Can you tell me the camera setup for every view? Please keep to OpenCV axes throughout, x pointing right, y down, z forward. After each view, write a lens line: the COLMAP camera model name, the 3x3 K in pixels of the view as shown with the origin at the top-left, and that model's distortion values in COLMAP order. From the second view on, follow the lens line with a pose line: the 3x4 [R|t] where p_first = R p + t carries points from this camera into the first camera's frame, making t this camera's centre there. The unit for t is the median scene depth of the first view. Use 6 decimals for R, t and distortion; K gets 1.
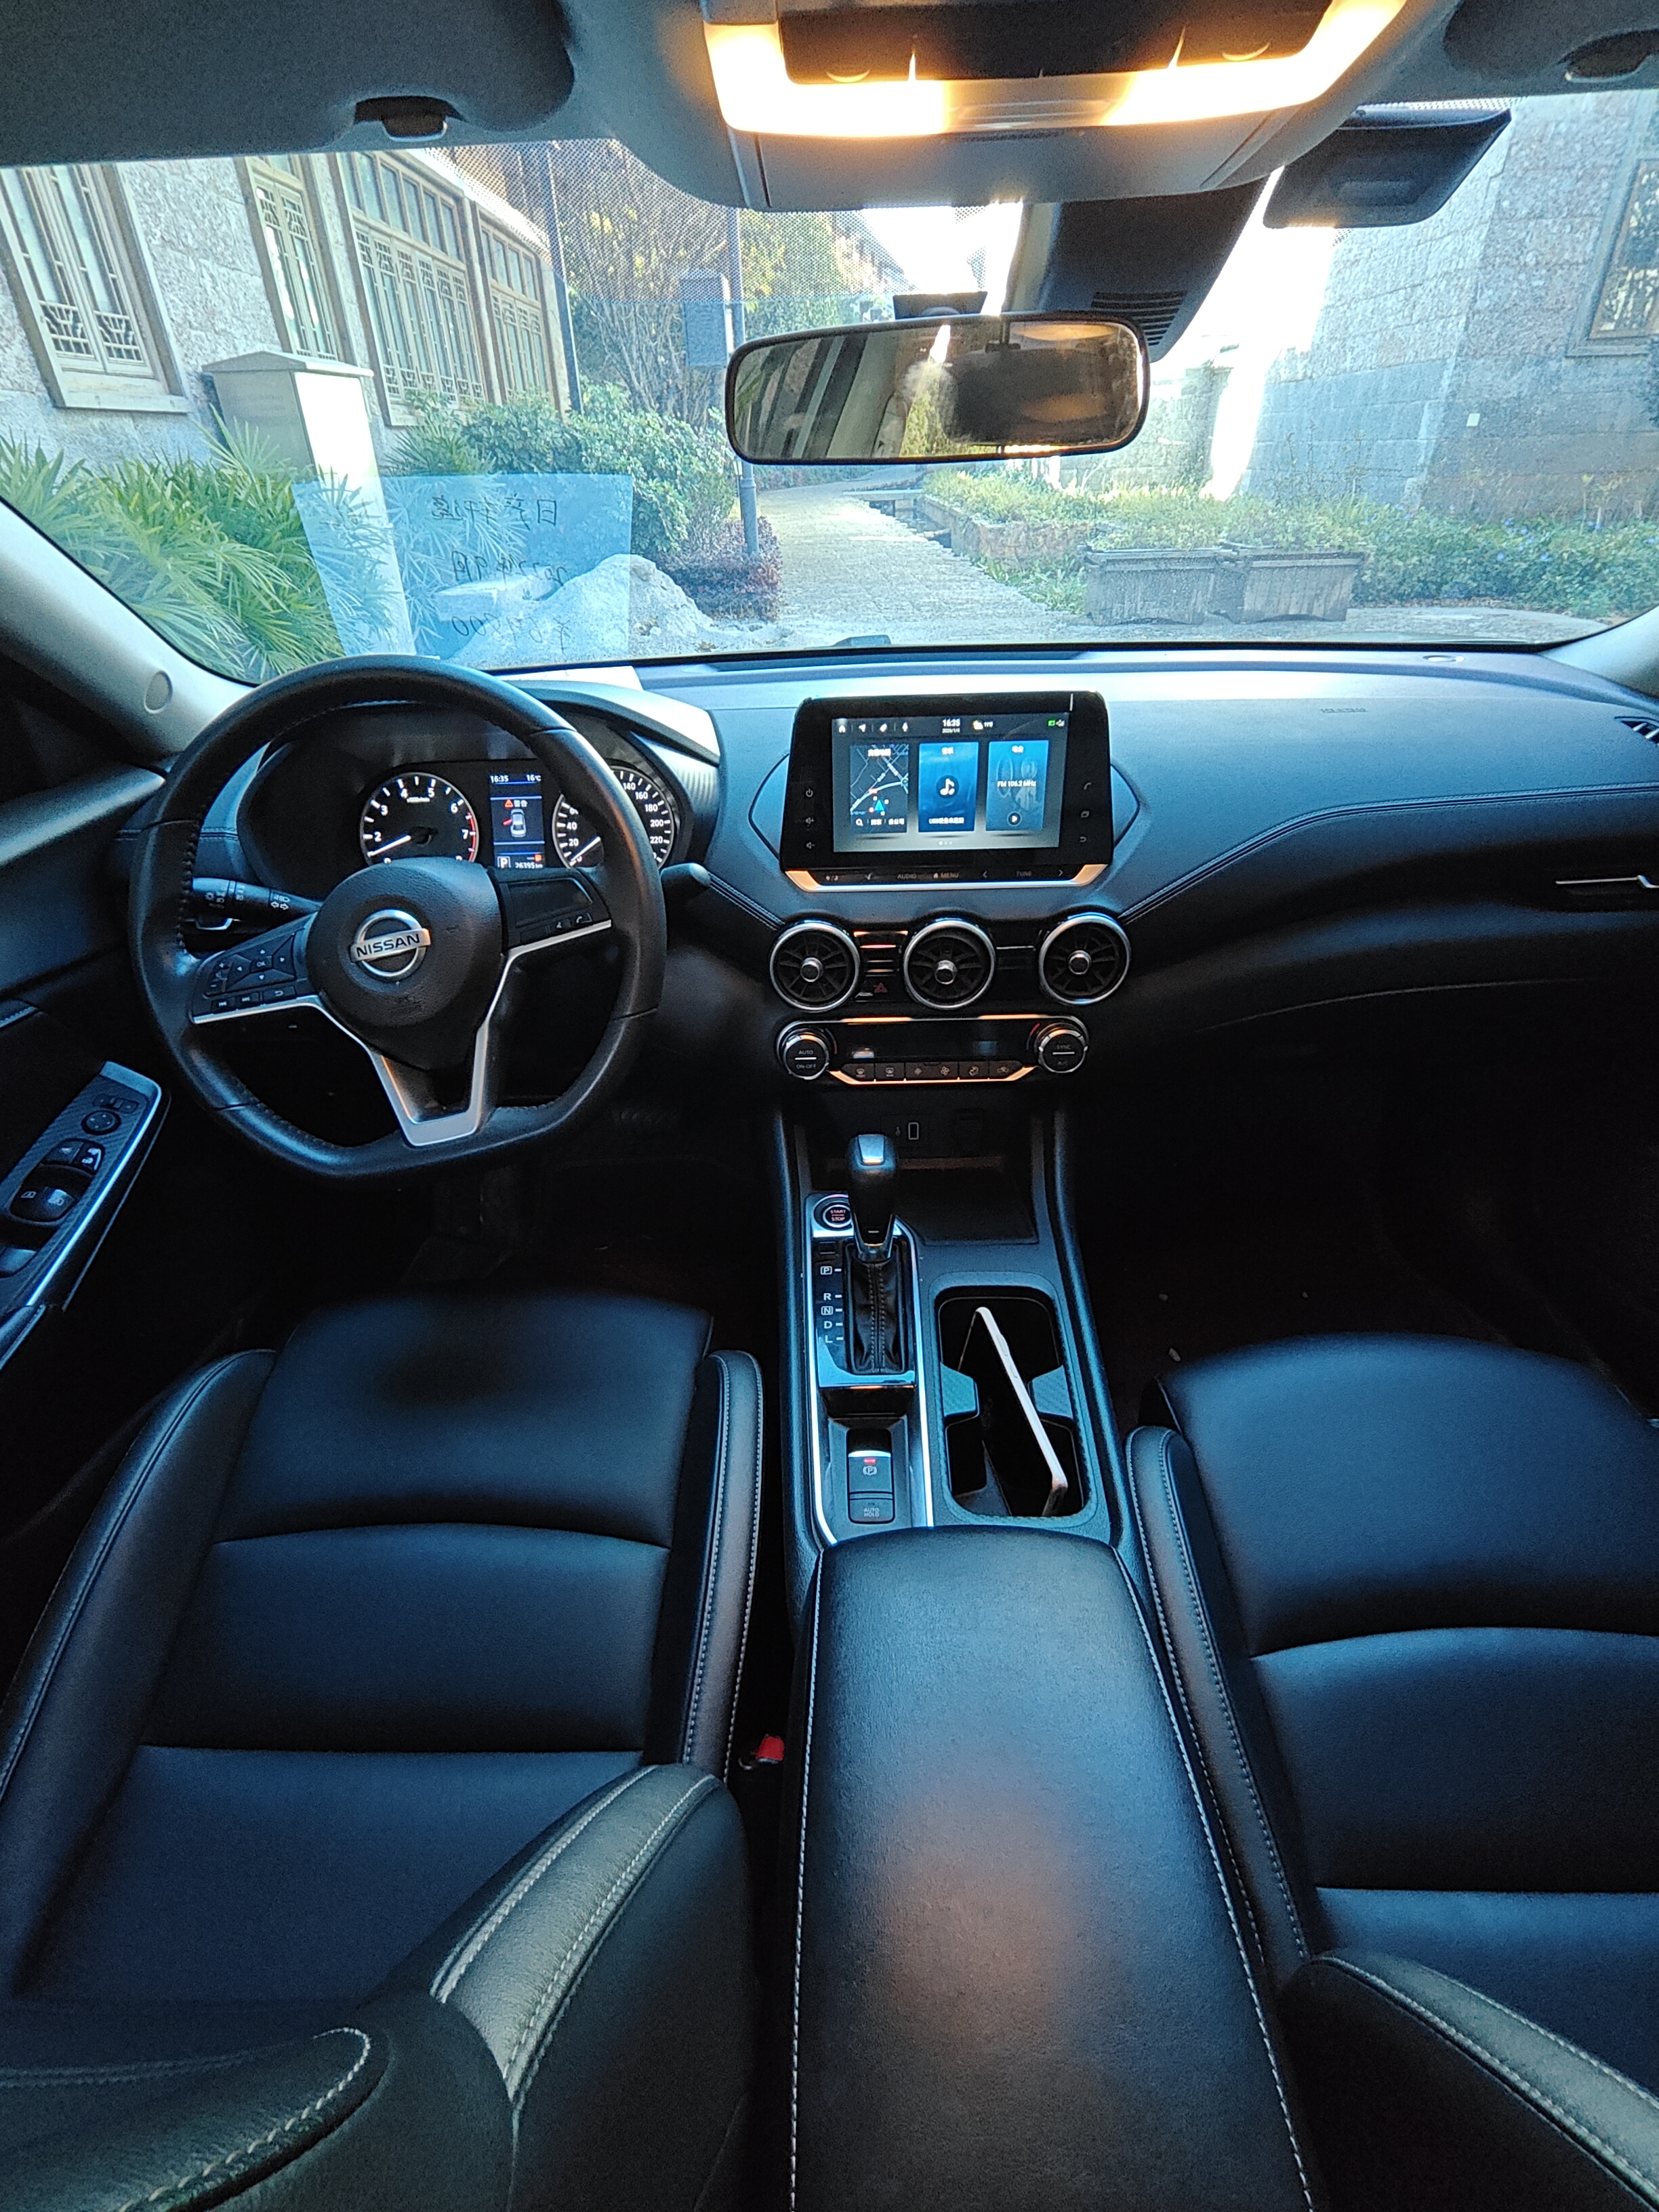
lens RADIAL K [[1038.9, 0, 828.0], [0, 1038.9, 1099.5], [0, 0, 1]] dist [0.000471, 0.000880]
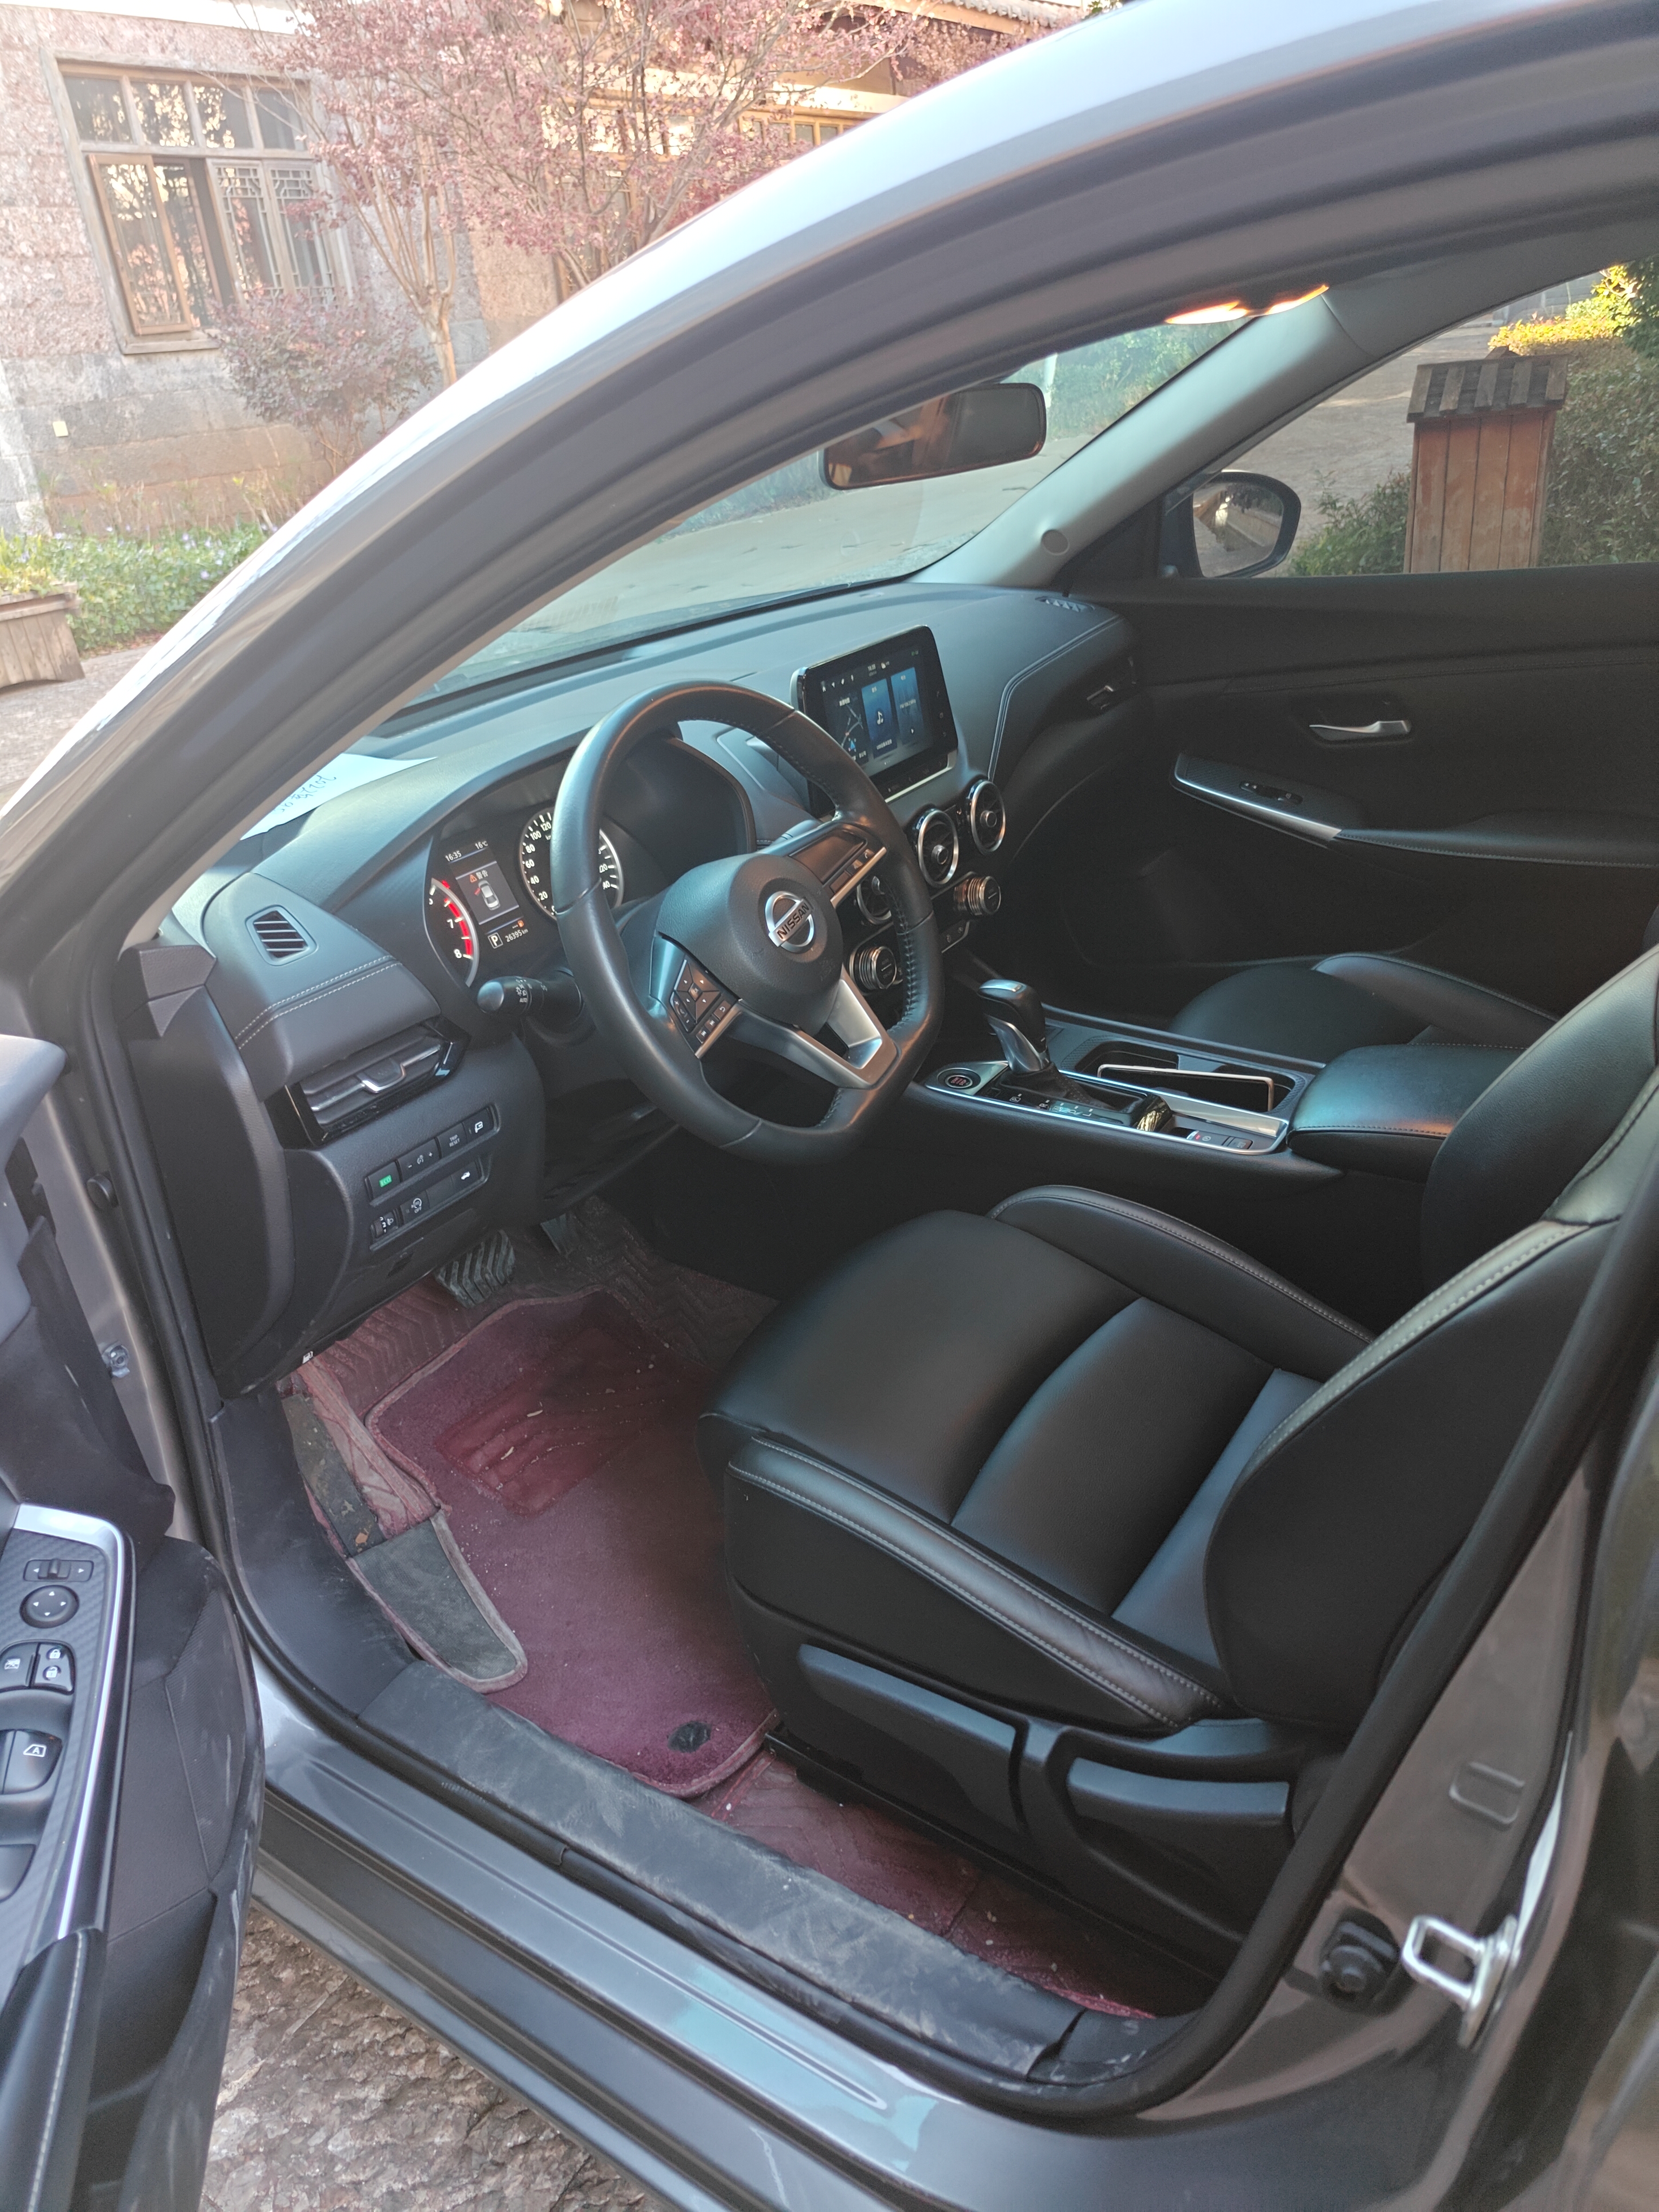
lens RADIAL K [[1533.7, 0, 832.2], [0, 1533.7, 1100.6], [0, 0, 1]] dist [0.003341, 0.008117]
pose [[0.538424, -0.390326, 0.746823, -1.202709], [0.508196, 0.857357, 0.081712, -0.072188], [-0.672188, 0.335537, 0.659983, -0.012576]]
